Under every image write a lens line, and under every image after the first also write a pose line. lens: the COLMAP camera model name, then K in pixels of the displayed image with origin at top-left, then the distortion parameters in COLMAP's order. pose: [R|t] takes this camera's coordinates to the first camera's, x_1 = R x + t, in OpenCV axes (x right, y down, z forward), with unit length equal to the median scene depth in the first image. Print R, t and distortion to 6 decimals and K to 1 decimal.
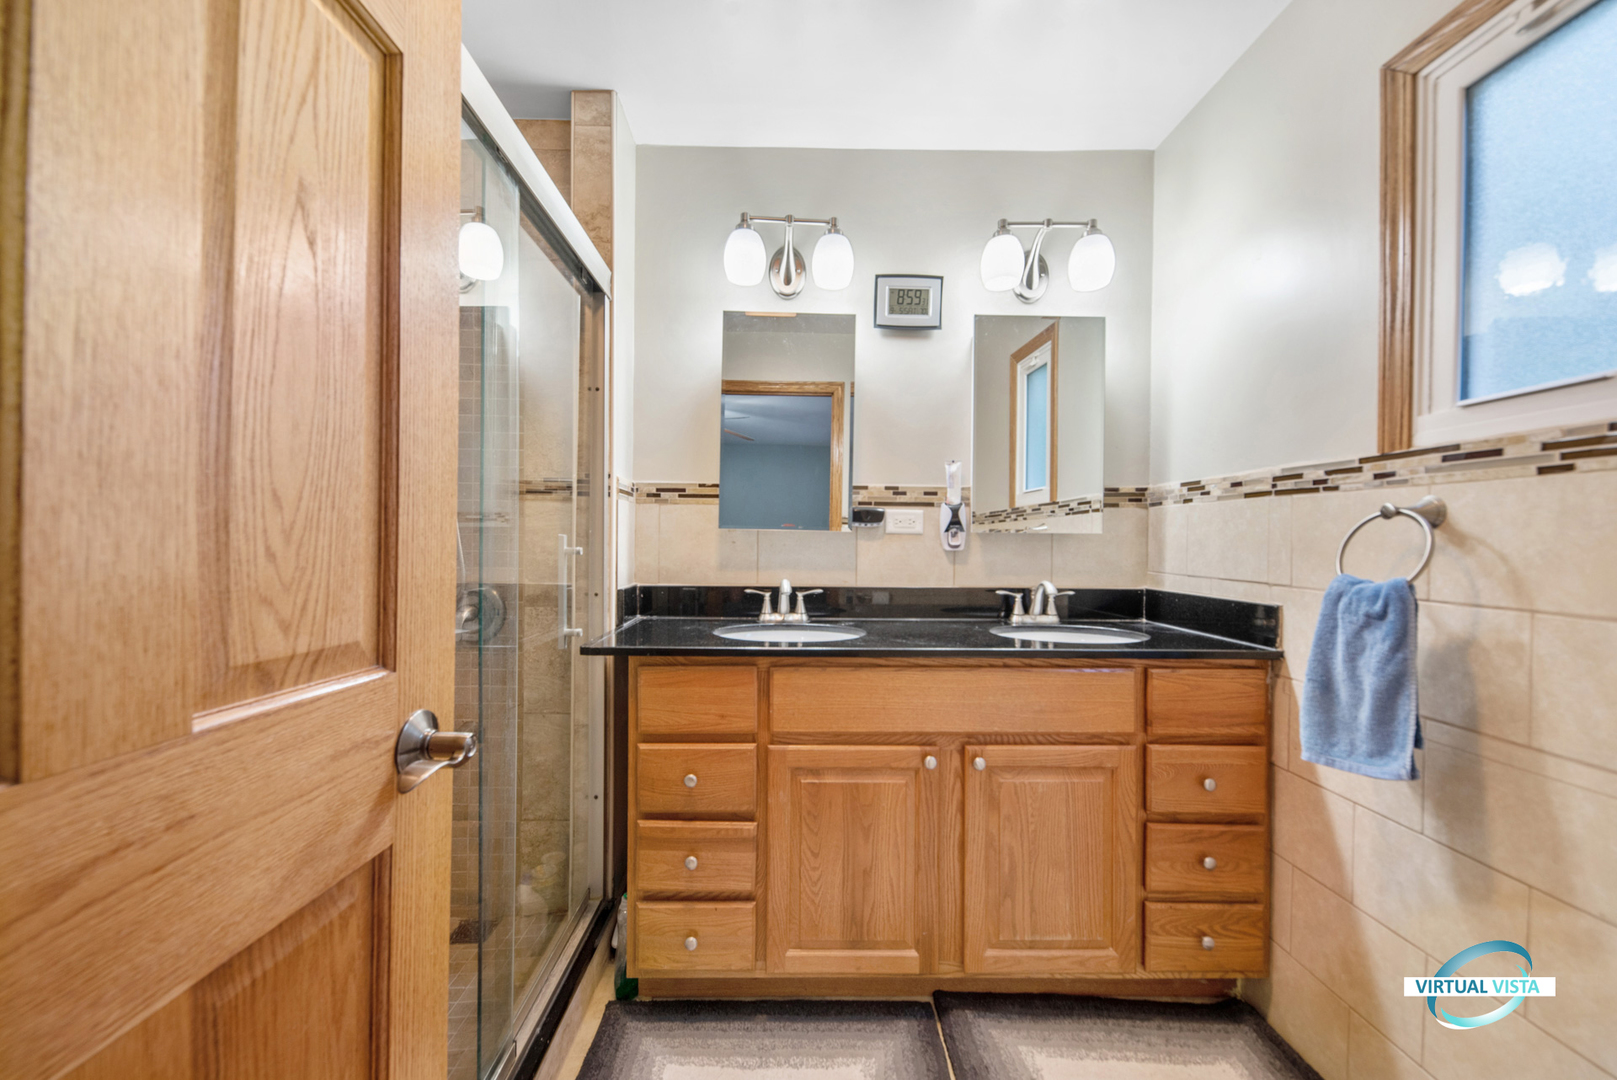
lens RADIAL K [[633.3, 0, 803.8], [0, 633.3, 536.8], [0, 0, 1]] dist [-0.000174, -0.000466]
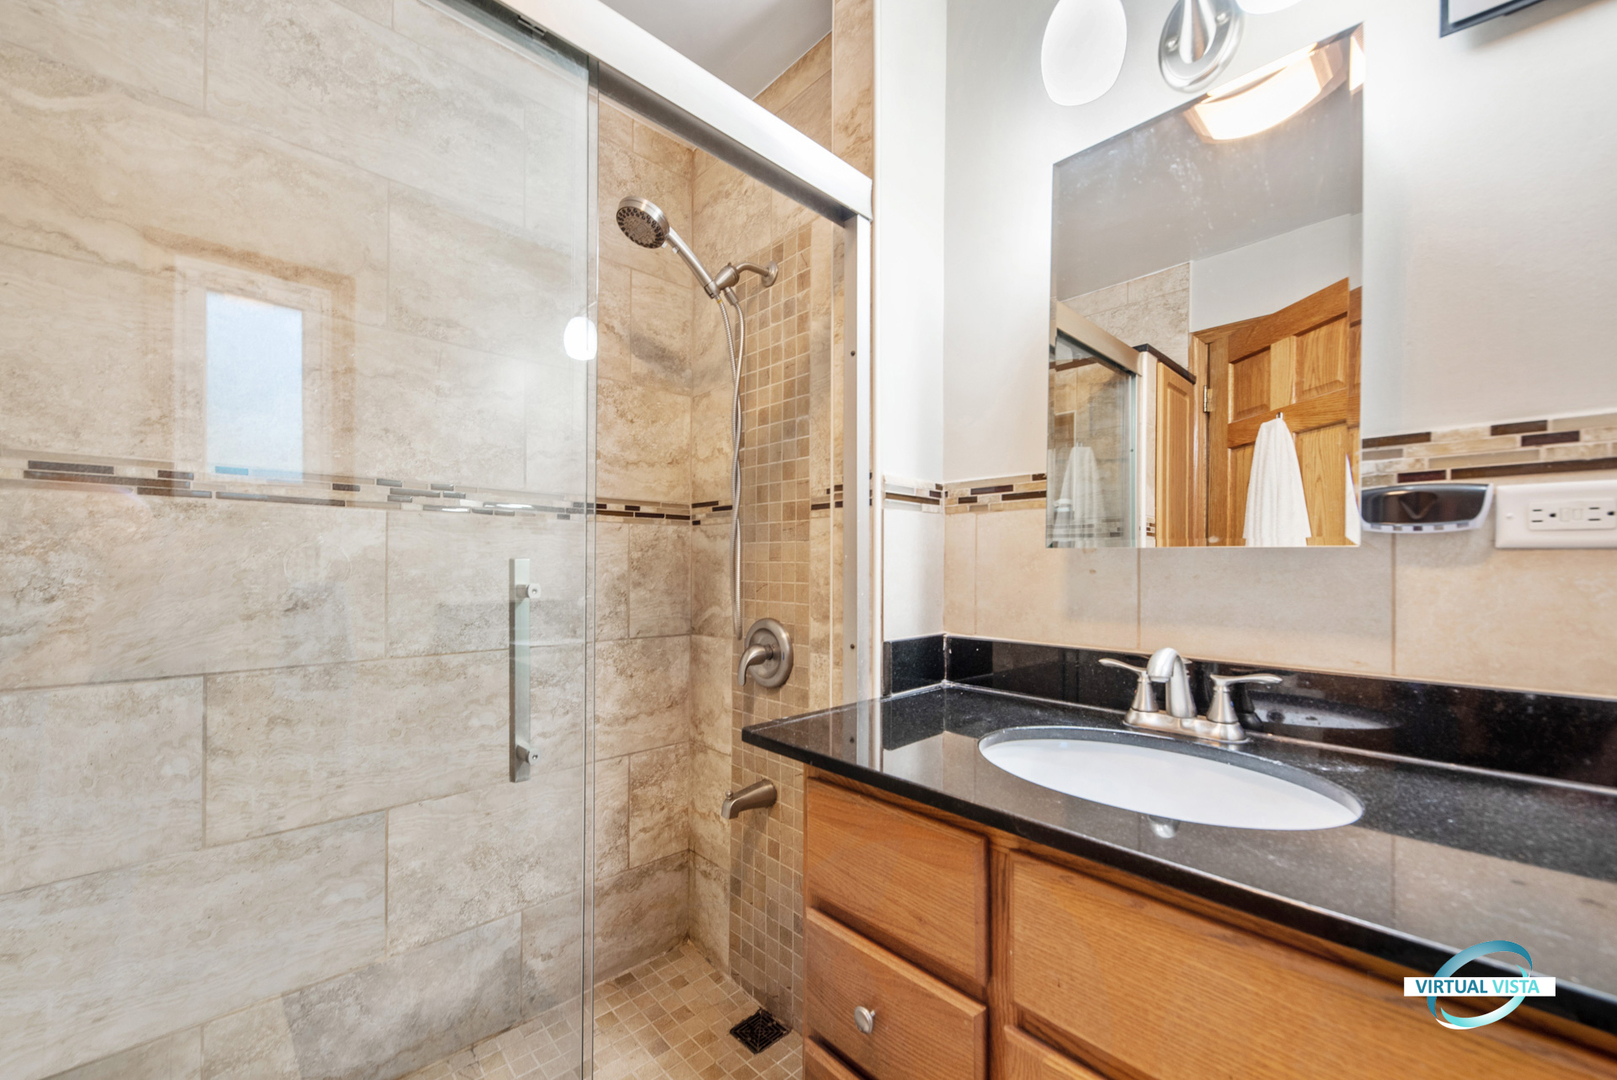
lens RADIAL K [[633.3, 0, 797.7], [0, 633.3, 559.7], [0, 0, 1]] dist [-0.000174, -0.000466]
pose [[0.663820, -0.014651, -0.747748, 0.140215], [0.006593, 0.999884, -0.013738, 0.004384], [0.747863, 0.004190, 0.663840, 0.445829]]
